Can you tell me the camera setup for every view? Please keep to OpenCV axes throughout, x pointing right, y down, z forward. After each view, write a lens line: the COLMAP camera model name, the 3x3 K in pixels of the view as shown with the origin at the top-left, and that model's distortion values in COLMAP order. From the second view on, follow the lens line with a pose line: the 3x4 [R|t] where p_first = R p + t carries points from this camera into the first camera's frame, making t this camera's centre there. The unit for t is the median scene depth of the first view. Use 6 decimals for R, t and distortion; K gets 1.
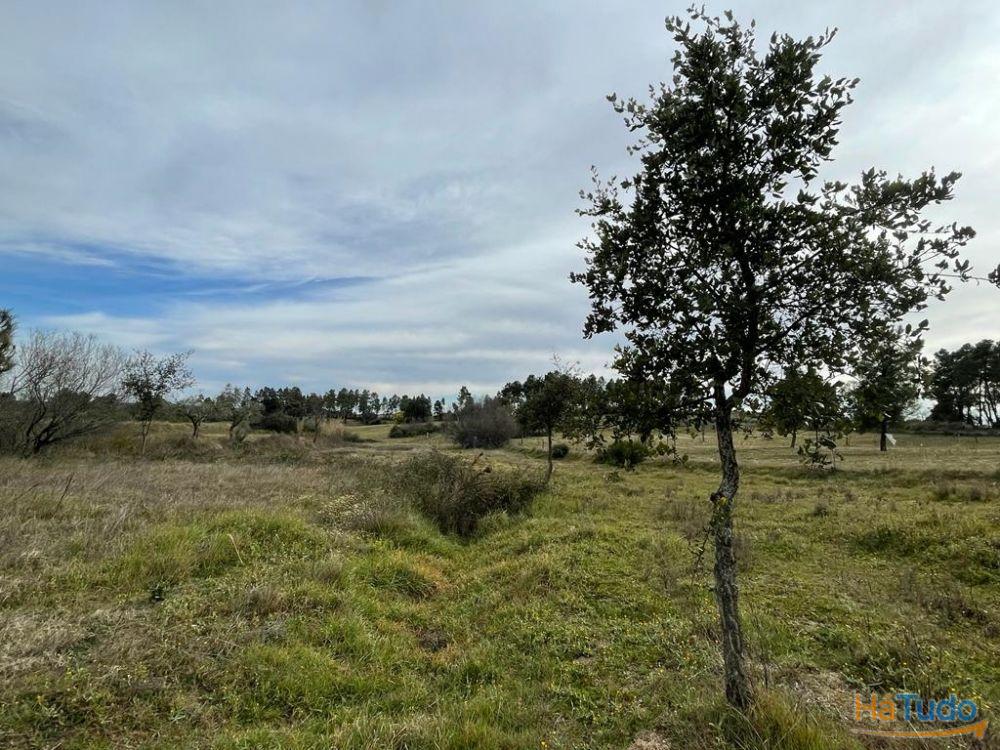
lens RADIAL K [[510.2, 0, 500.0], [0, 510.2, 375.0], [0, 0, 1]] dist [-0.002572, 0.000084]
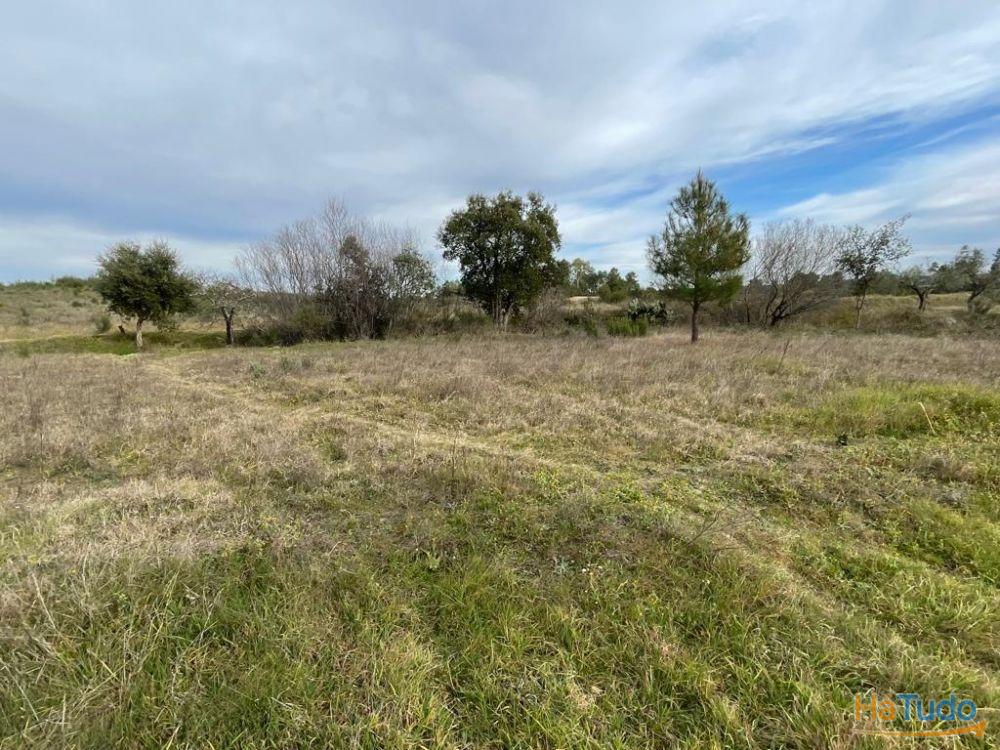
lens RADIAL K [[510.2, 0, 500.0], [0, 510.2, 375.0], [0, 0, 1]] dist [-0.002572, 0.000084]
pose [[0.330681, 0.091994, -0.939248, 0.097345], [0.136385, 0.980132, 0.144015, 0.002753], [0.933836, -0.175722, 0.311565, -0.051384]]
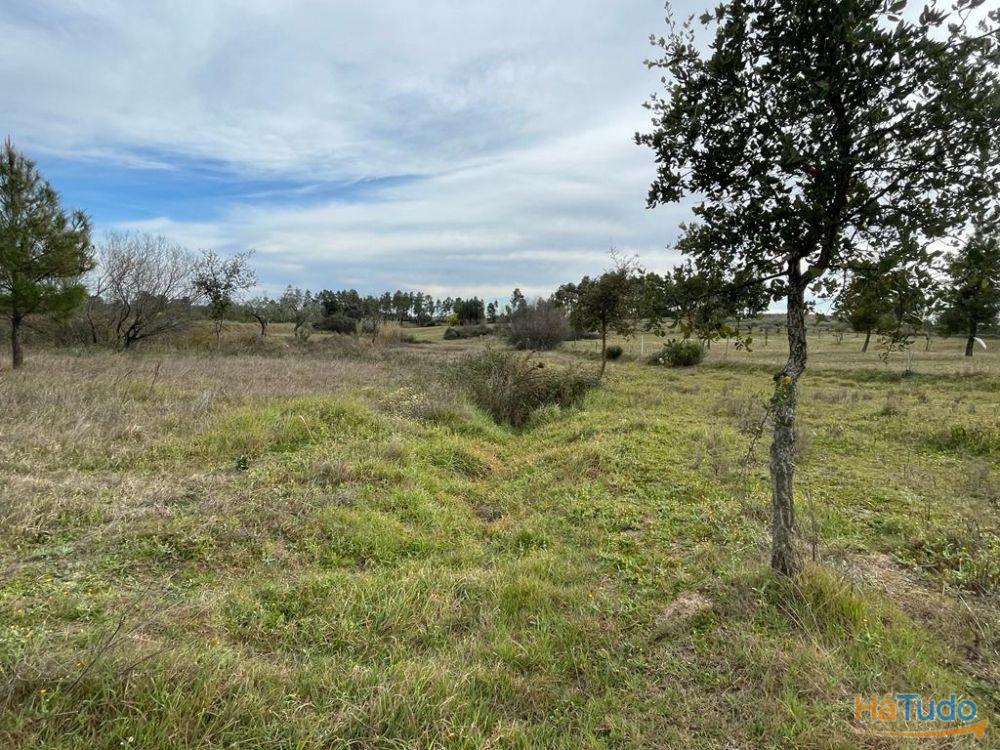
lens RADIAL K [[510.2, 0, 500.0], [0, 510.2, 375.0], [0, 0, 1]] dist [-0.002572, 0.000084]
pose [[0.994662, 0.014978, -0.102091, -0.000992], [0.004482, 0.982203, 0.187769, 0.019971], [0.103086, -0.187224, 0.976893, 0.002959]]
